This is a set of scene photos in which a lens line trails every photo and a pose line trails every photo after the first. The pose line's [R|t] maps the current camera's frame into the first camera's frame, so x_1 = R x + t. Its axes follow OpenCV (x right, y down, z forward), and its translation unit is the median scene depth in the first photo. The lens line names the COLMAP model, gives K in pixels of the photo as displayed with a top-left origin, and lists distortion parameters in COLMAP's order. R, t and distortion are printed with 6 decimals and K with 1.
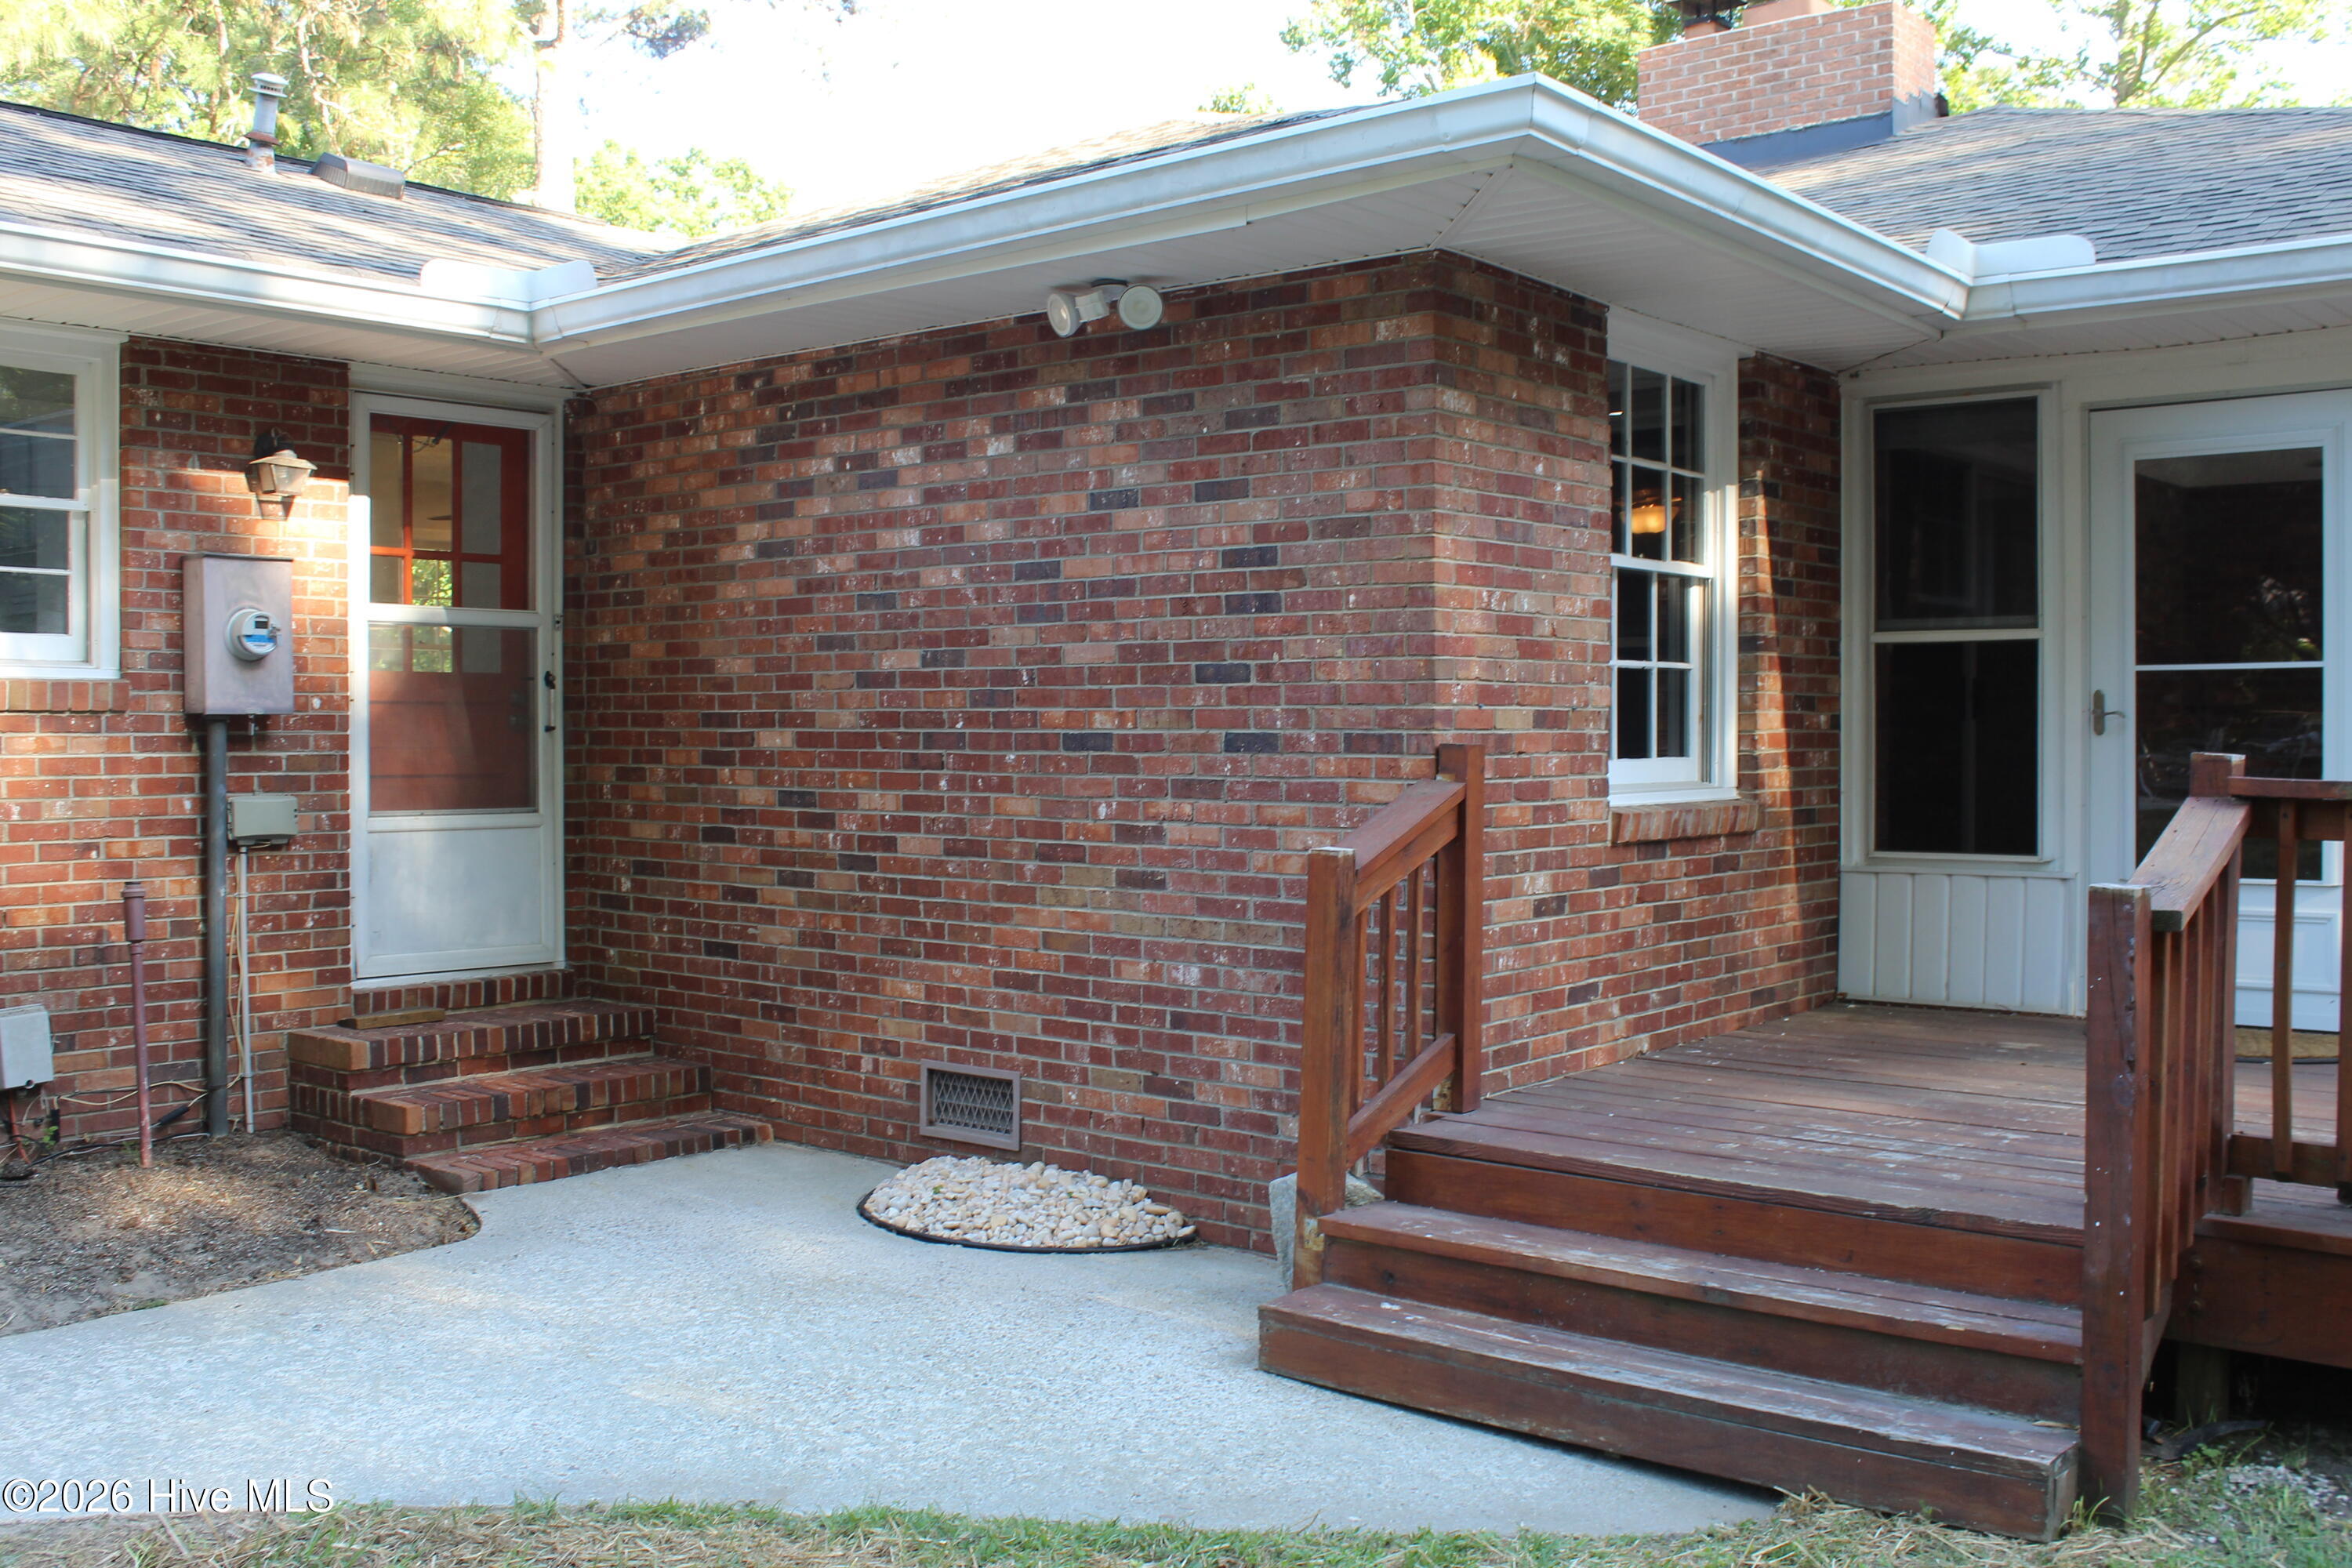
lens RADIAL K [[2185.3, 0, 1176.0], [0, 2185.3, 784.0], [0, 0, 1]] dist [-0.077634, 0.003867]
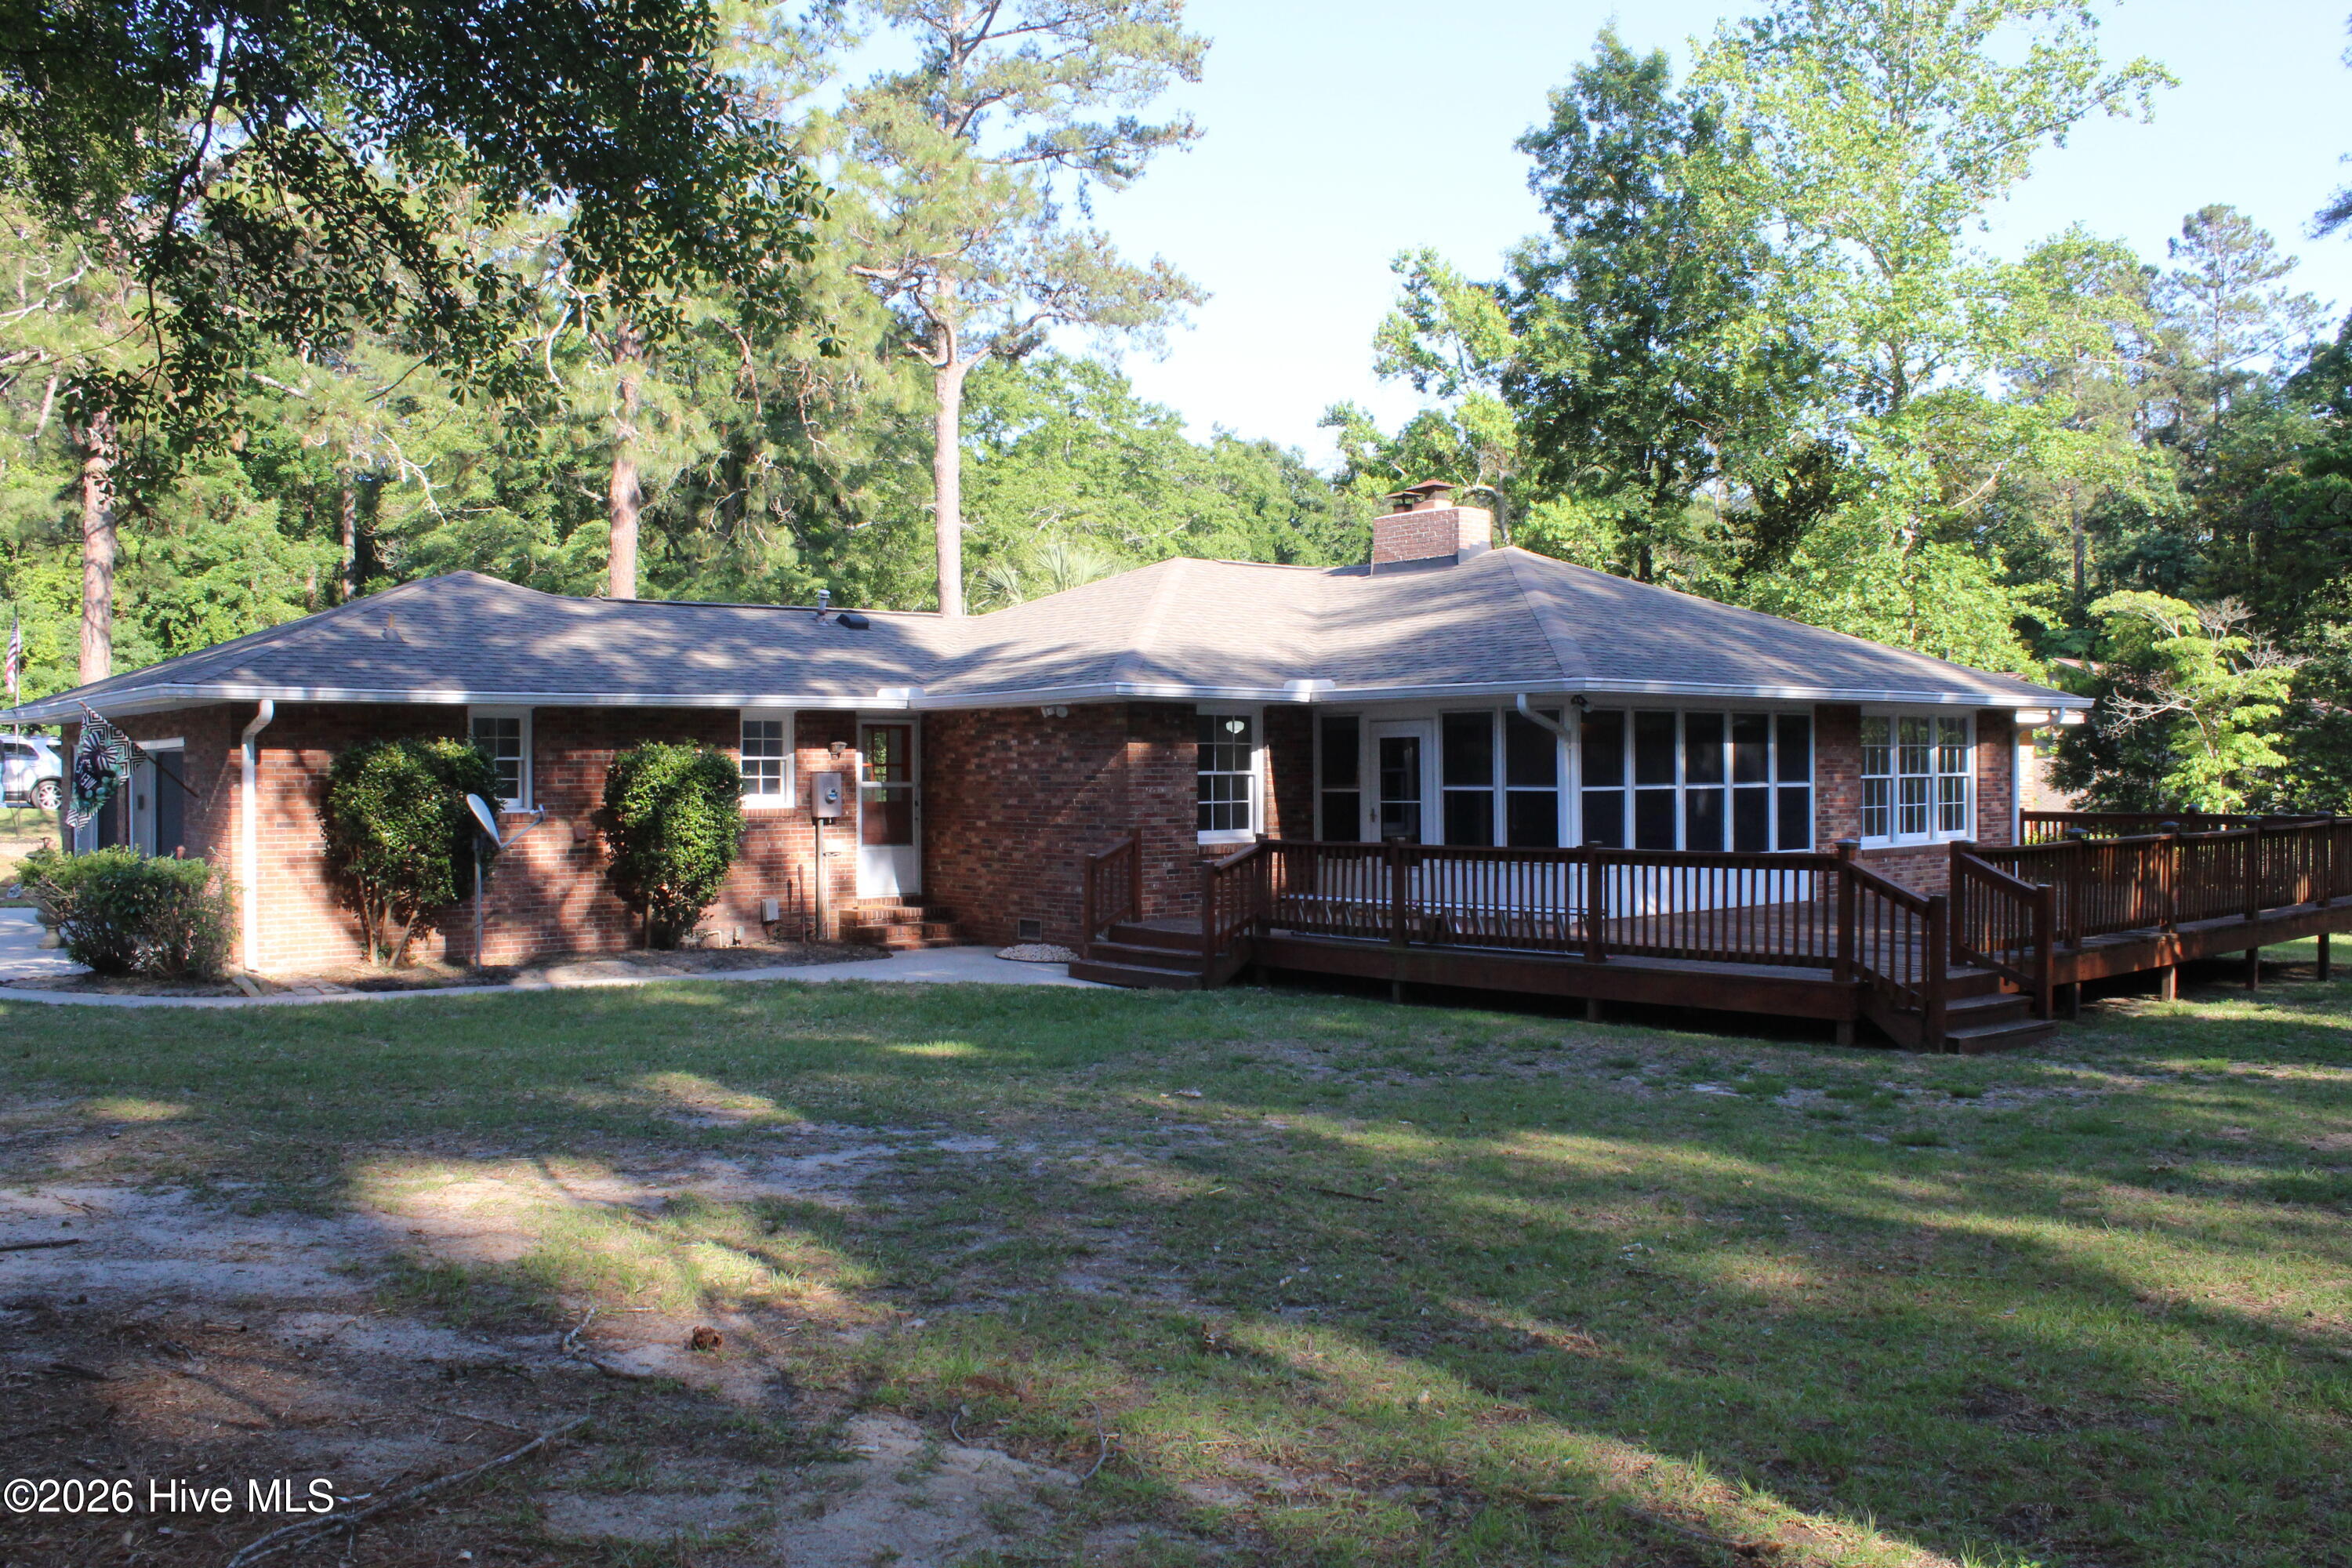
lens RADIAL K [[2013.6, 0, 1176.0], [0, 2013.6, 784.0], [0, 0, 1]] dist [-0.155143, 0.150077]
pose [[0.984030, -0.004278, -0.177952, 0.665351], [0.001406, 0.999867, -0.016259, -0.030843], [0.177998, 0.015749, 0.983905, -1.996447]]
